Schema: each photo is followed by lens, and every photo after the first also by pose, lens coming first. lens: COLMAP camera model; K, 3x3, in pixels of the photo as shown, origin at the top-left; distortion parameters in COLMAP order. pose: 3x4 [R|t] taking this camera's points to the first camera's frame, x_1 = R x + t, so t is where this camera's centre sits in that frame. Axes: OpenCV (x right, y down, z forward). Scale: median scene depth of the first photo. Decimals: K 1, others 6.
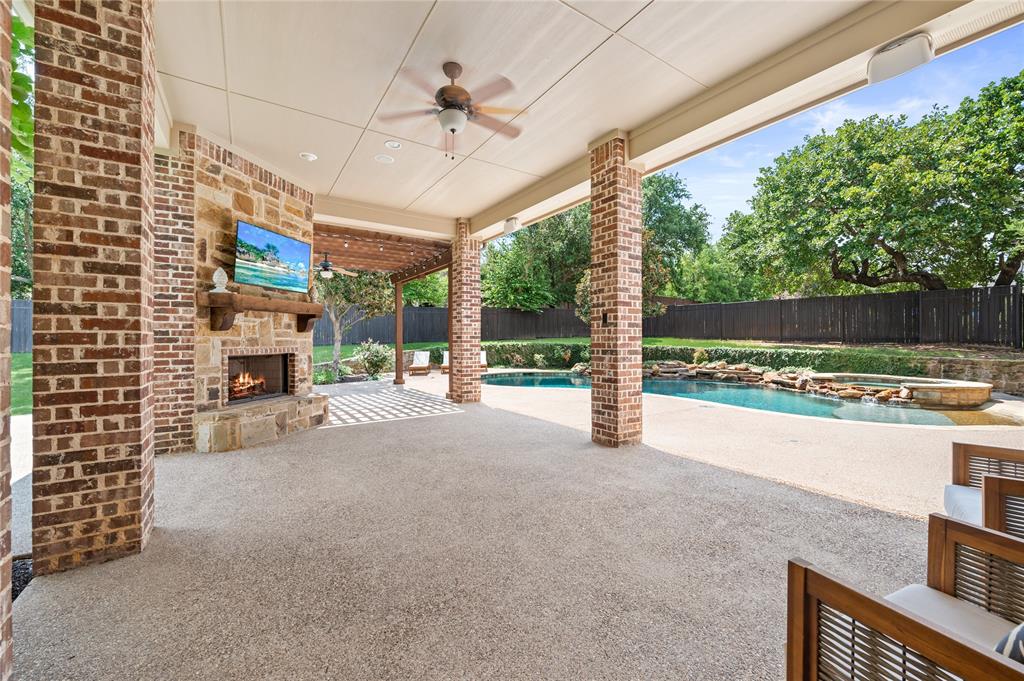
lens RADIAL K [[407.3, 0, 511.8], [0, 407.3, 339.8], [0, 0, 1]] dist [-0.002750, 0.000013]
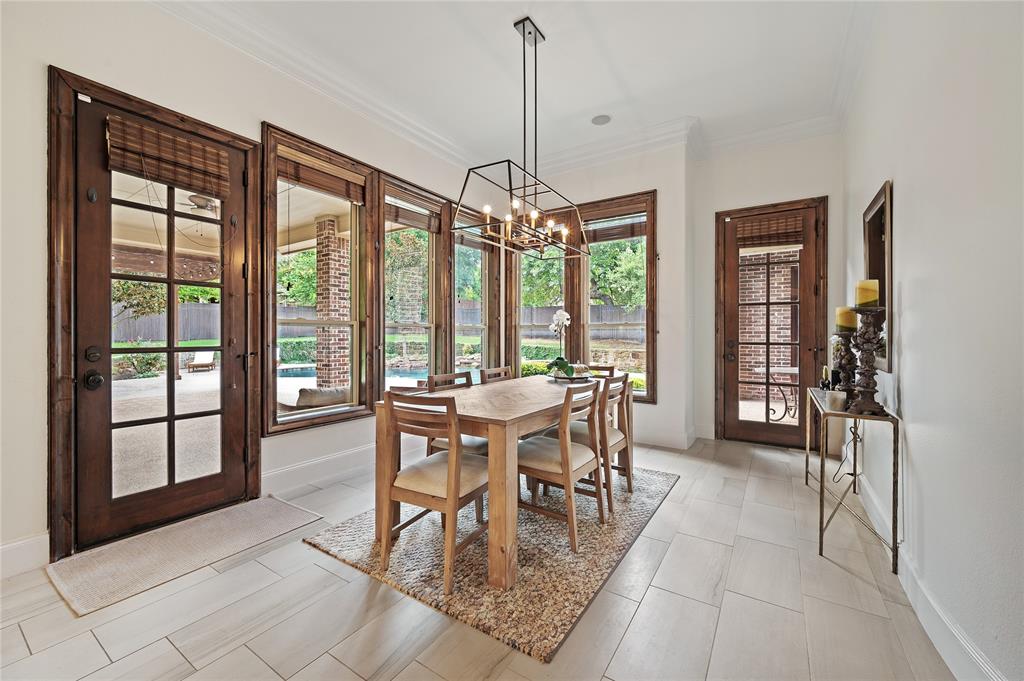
lens RADIAL K [[407.3, 0, 512.8], [0, 407.3, 333.7], [0, 0, 1]] dist [-0.002750, 0.000013]
pose [[0.917063, 0.003099, 0.398731, 0.279361], [-0.002134, 0.999994, -0.002863, -0.024588], [-0.398738, 0.001775, 0.917063, -0.811260]]
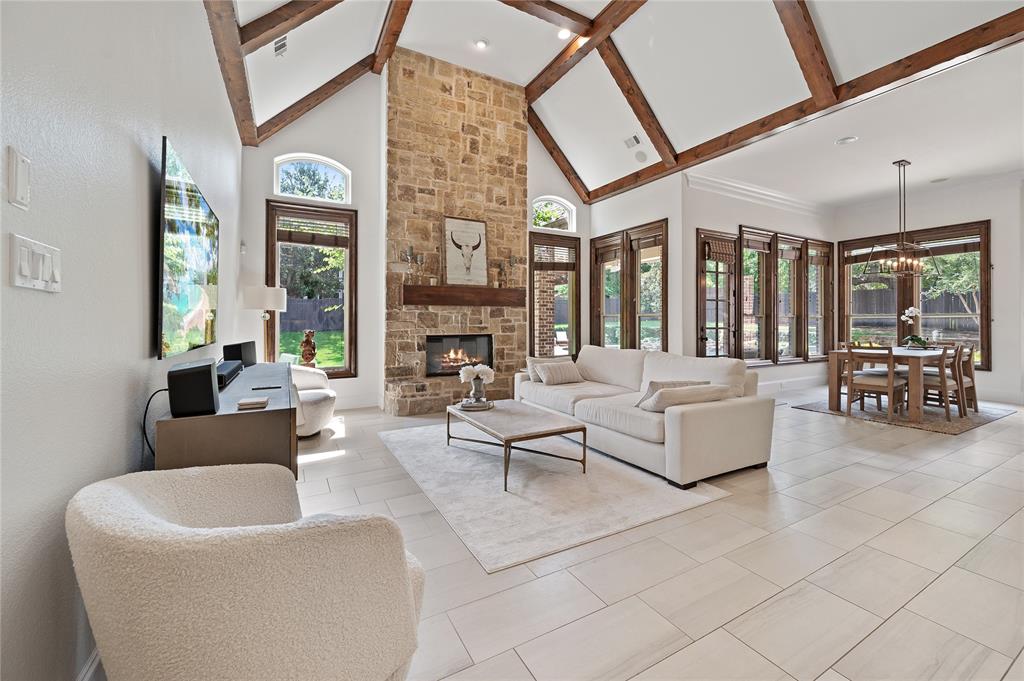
lens RADIAL K [[407.3, 0, 512.9], [0, 407.3, 319.1], [0, 0, 1]] dist [-0.002750, 0.000013]
pose [[0.997118, 0.000811, -0.075867, -0.515029], [-0.001155, 0.999989, -0.004498, -0.027313], [0.075863, 0.004572, 0.997108, -1.536878]]
